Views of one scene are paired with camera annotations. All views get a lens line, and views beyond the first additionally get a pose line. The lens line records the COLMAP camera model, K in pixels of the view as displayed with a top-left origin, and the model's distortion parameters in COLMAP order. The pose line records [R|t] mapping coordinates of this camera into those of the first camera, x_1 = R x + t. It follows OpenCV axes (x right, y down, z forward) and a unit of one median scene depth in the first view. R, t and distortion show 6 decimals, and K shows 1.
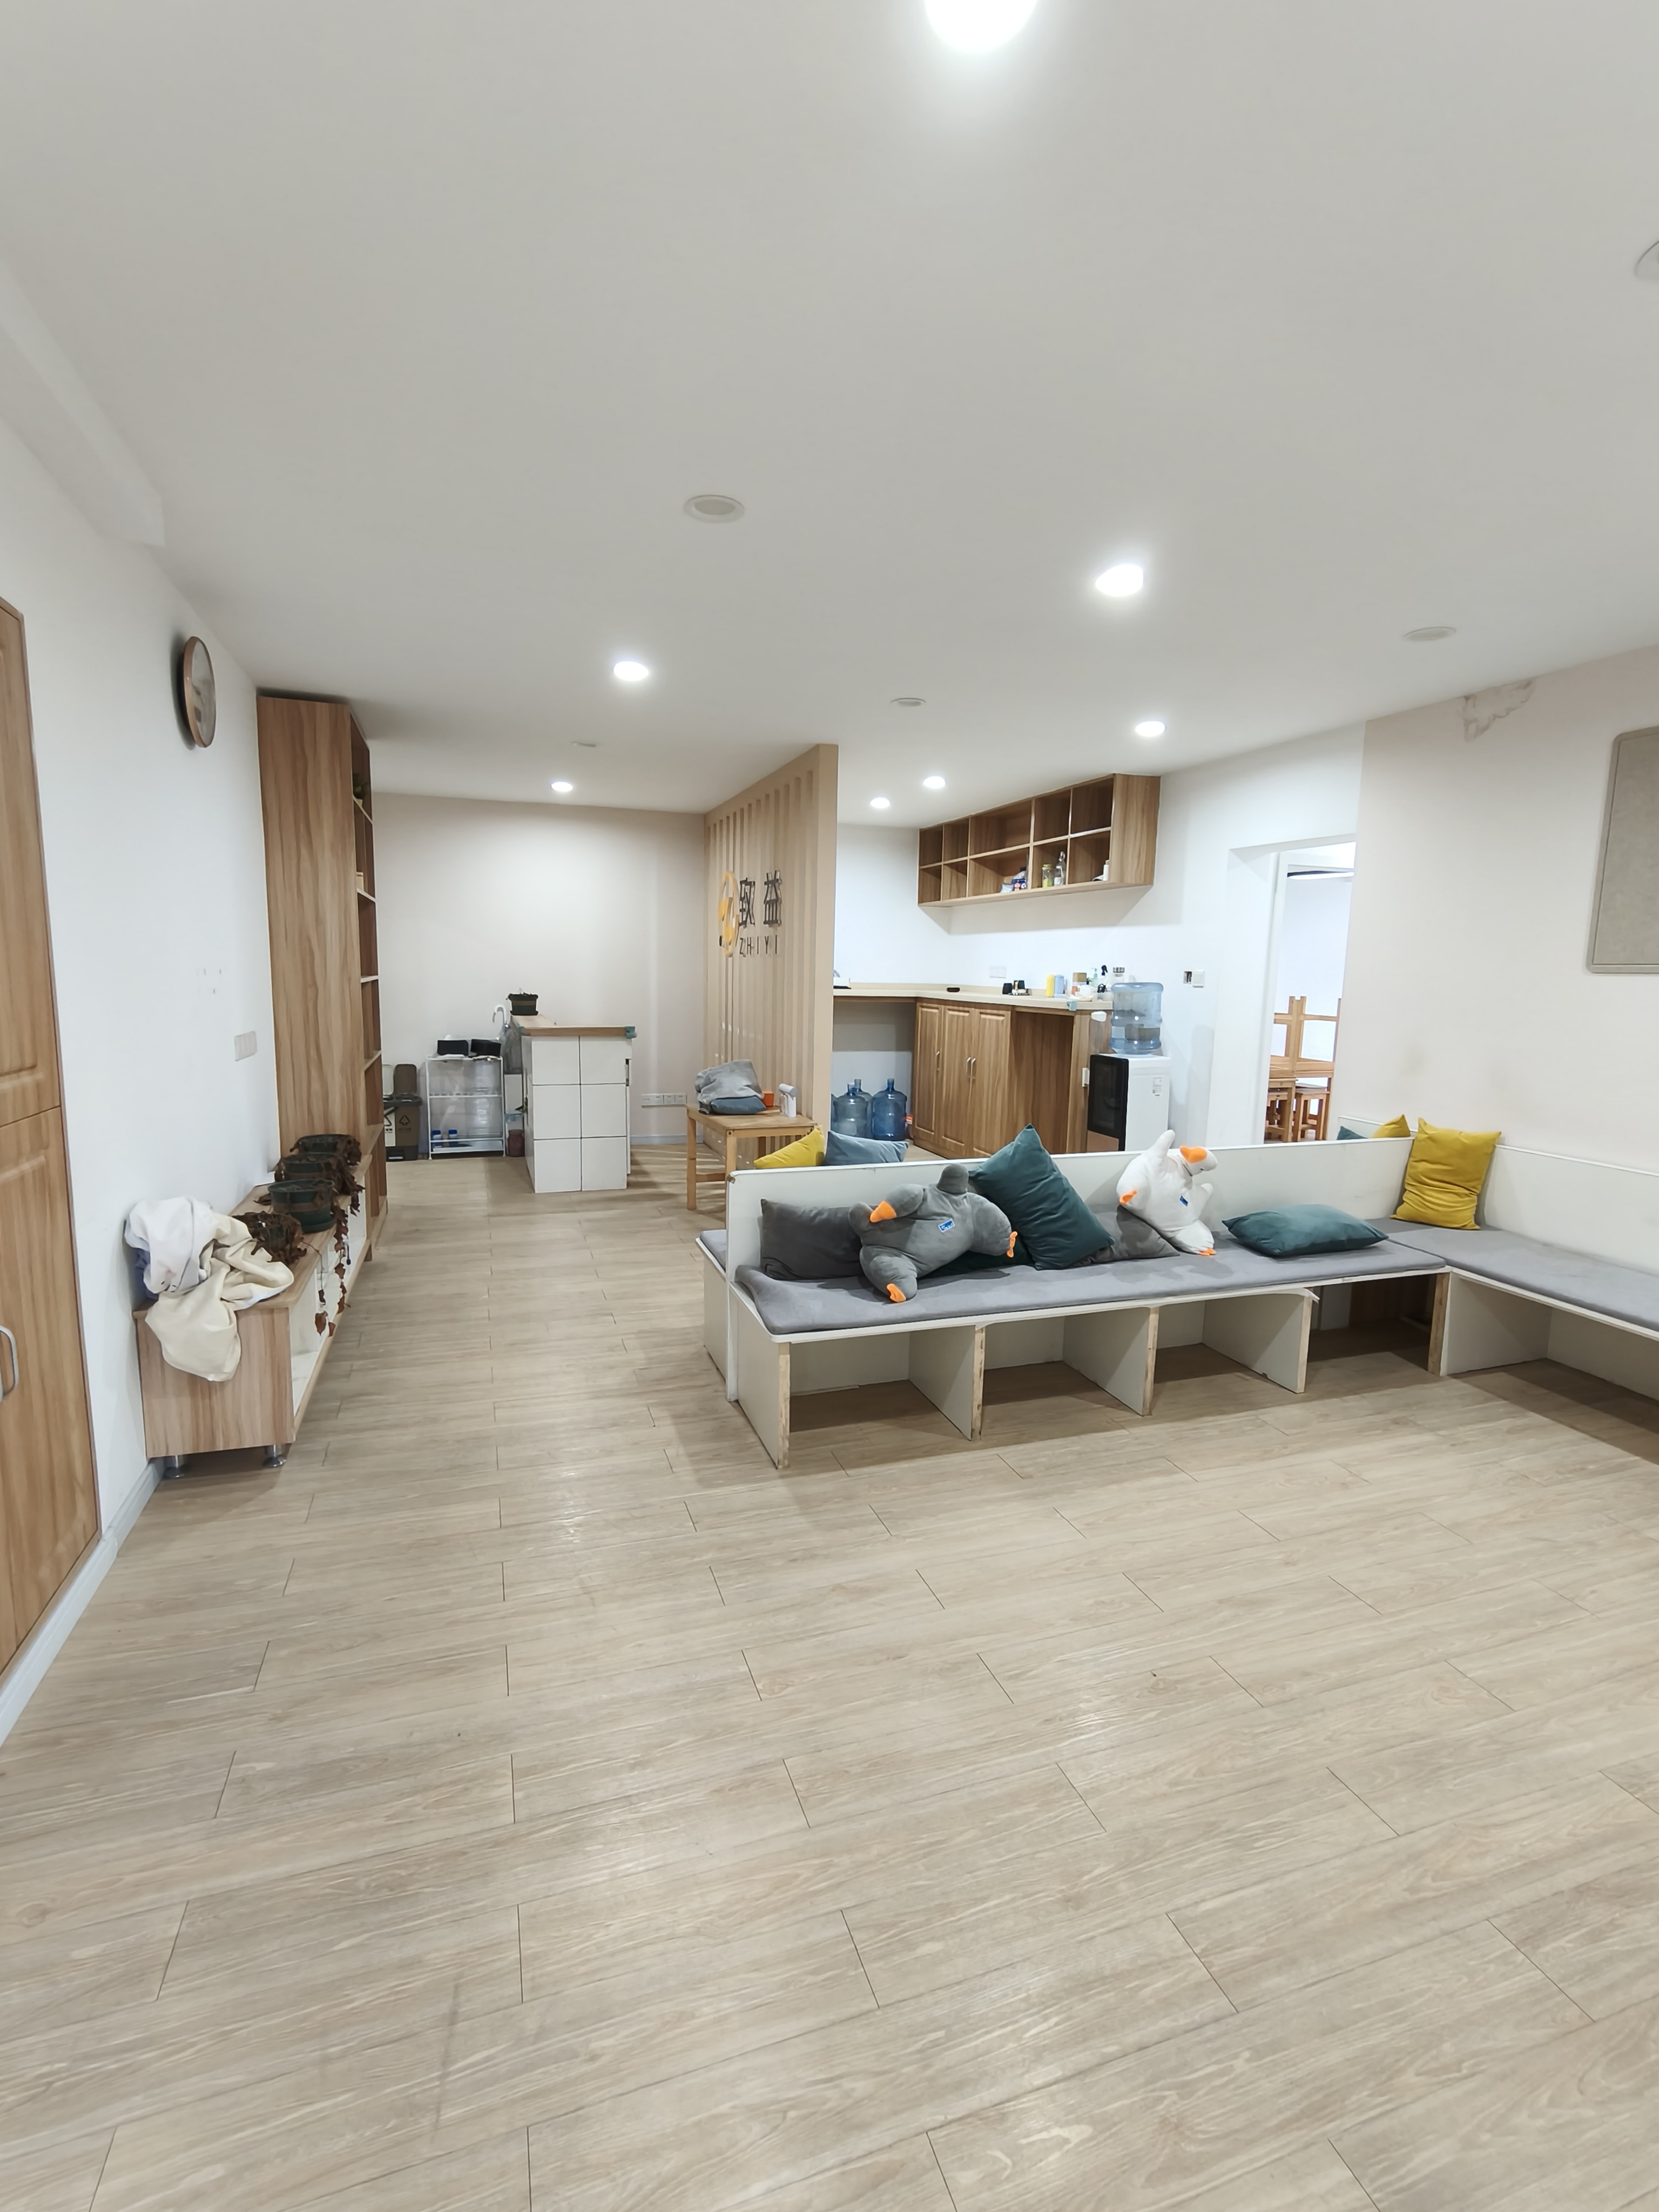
lens RADIAL K [[1020.6, 0, 829.5], [0, 1020.6, 1106.0], [0, 0, 1]] dist [0.000869, -0.000028]
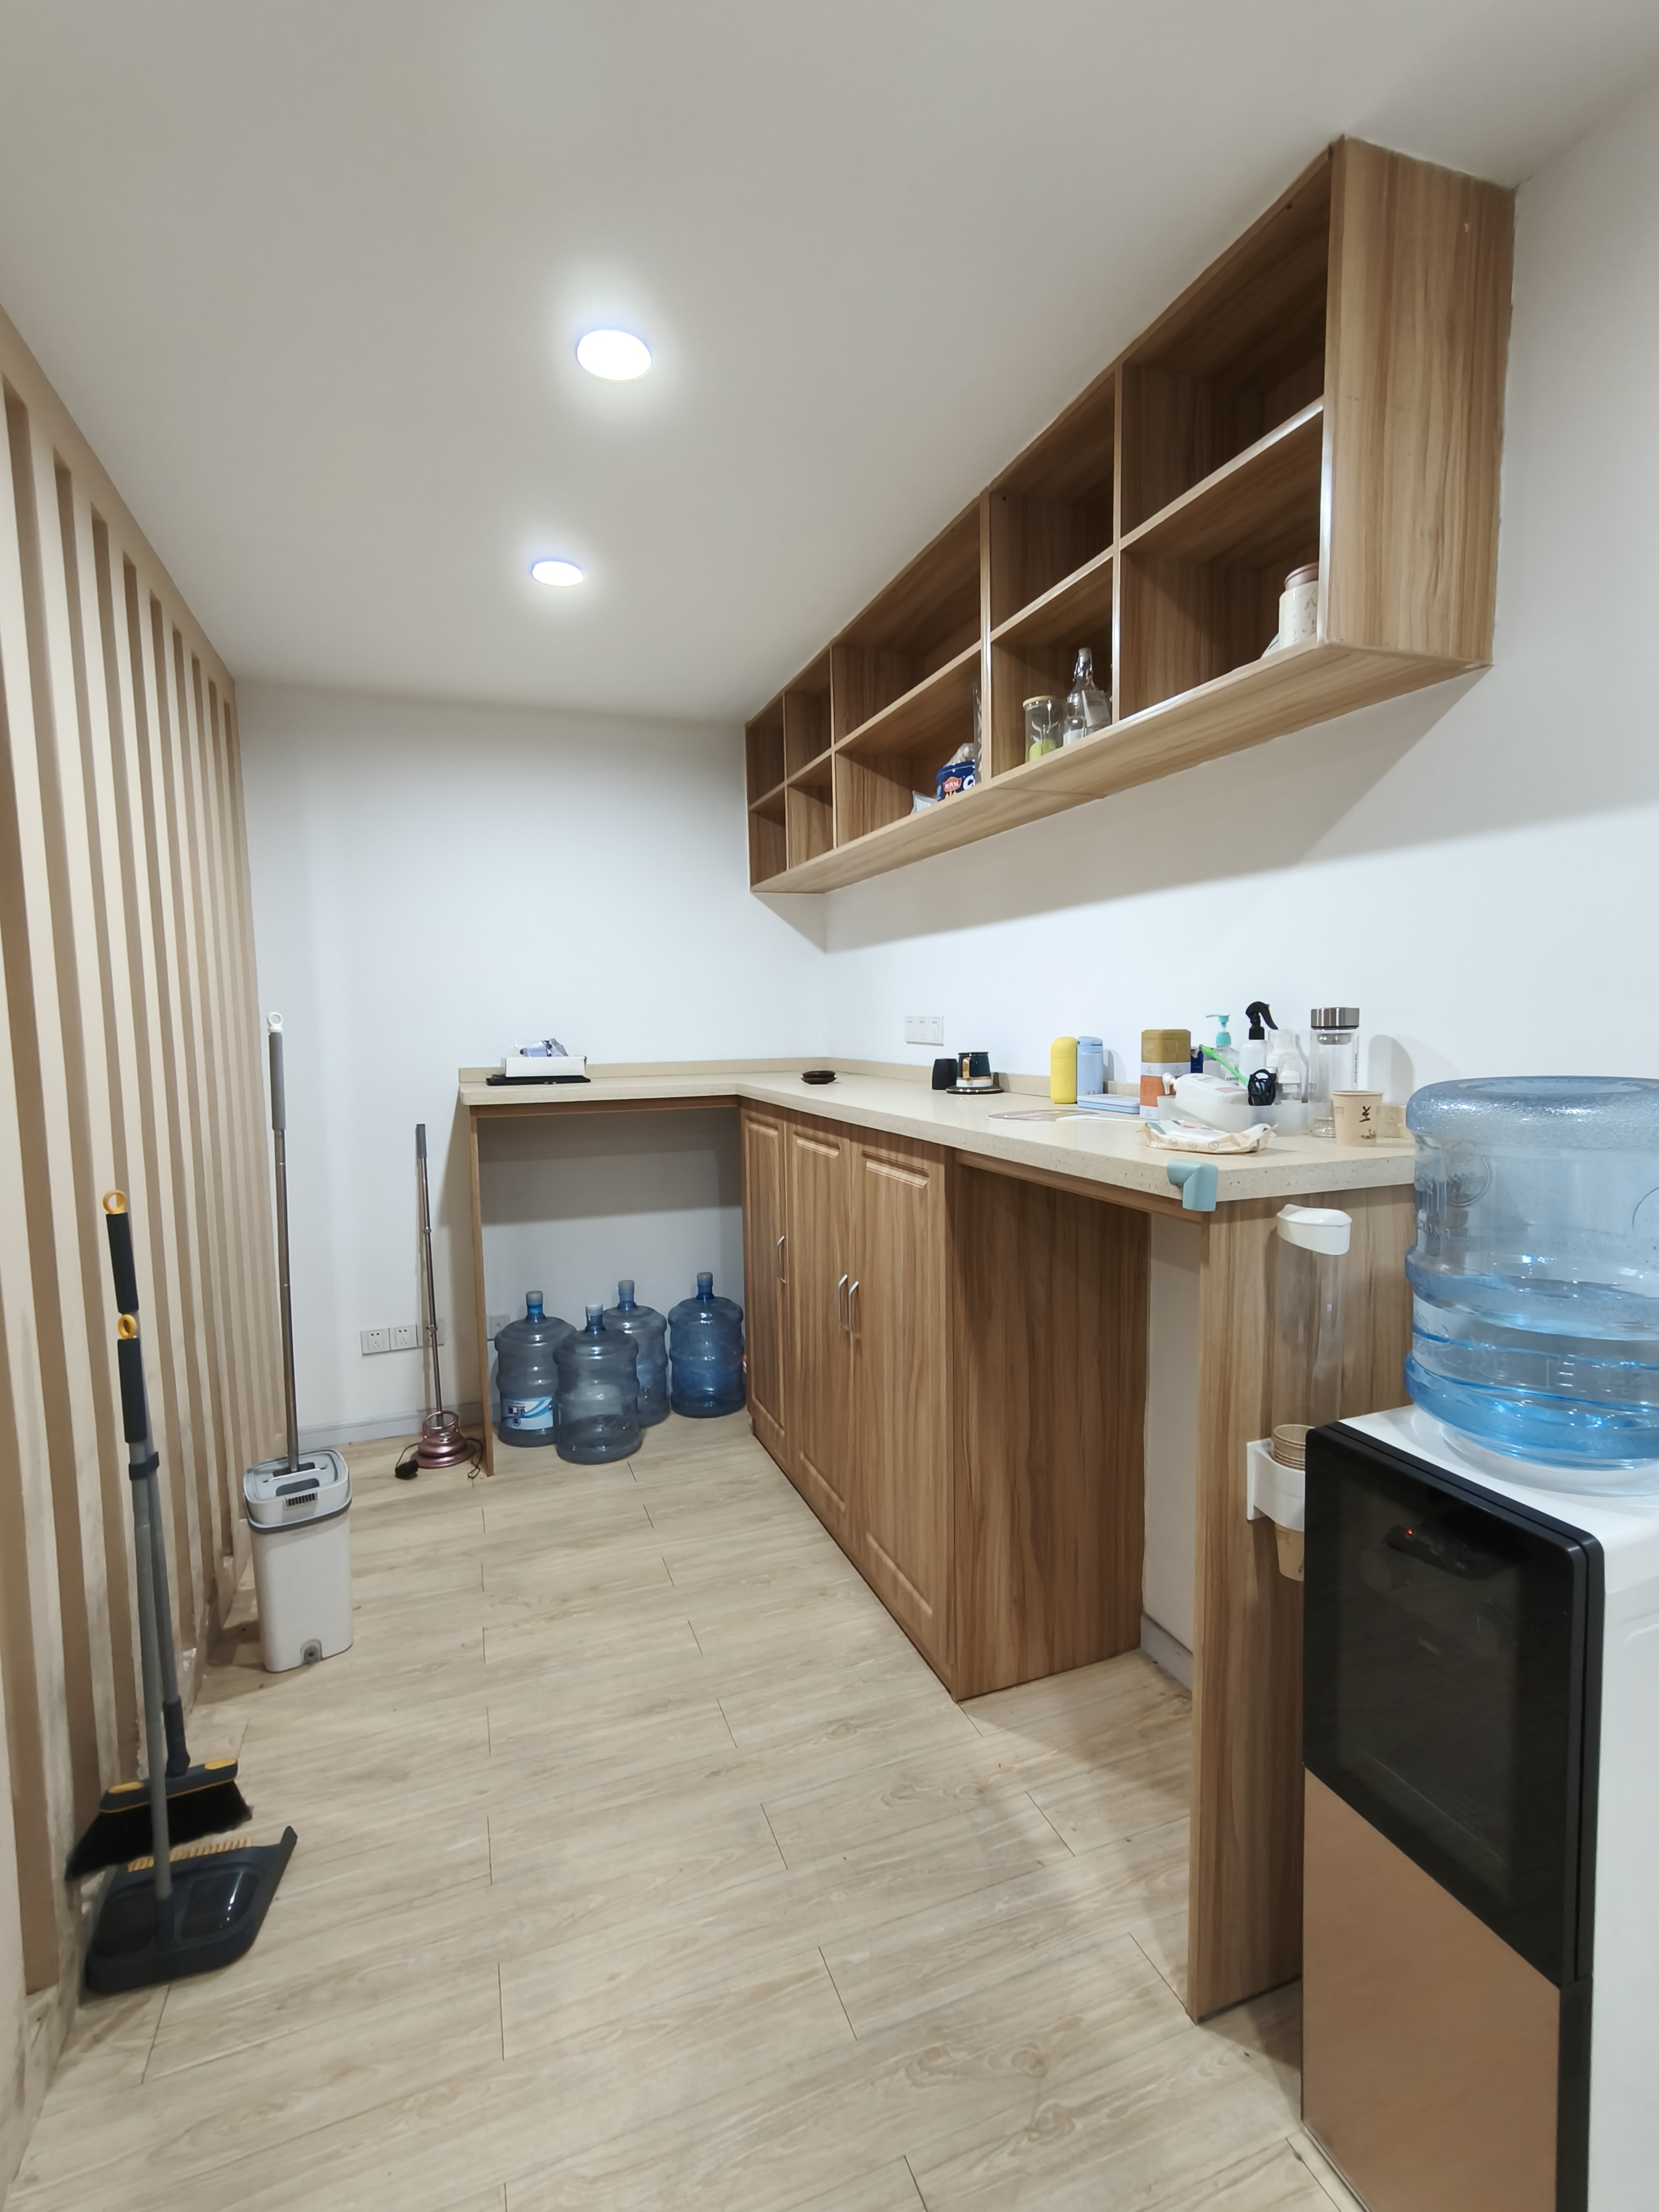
lens RADIAL K [[1020.6, 0, 829.5], [0, 1020.6, 1106.0], [0, 0, 1]] dist [0.000869, -0.000028]
pose [[0.998897, -0.040585, 0.023629, 0.134378], [0.041692, 0.997958, -0.048387, -0.095556], [-0.021617, 0.049319, 0.998549, 0.683293]]
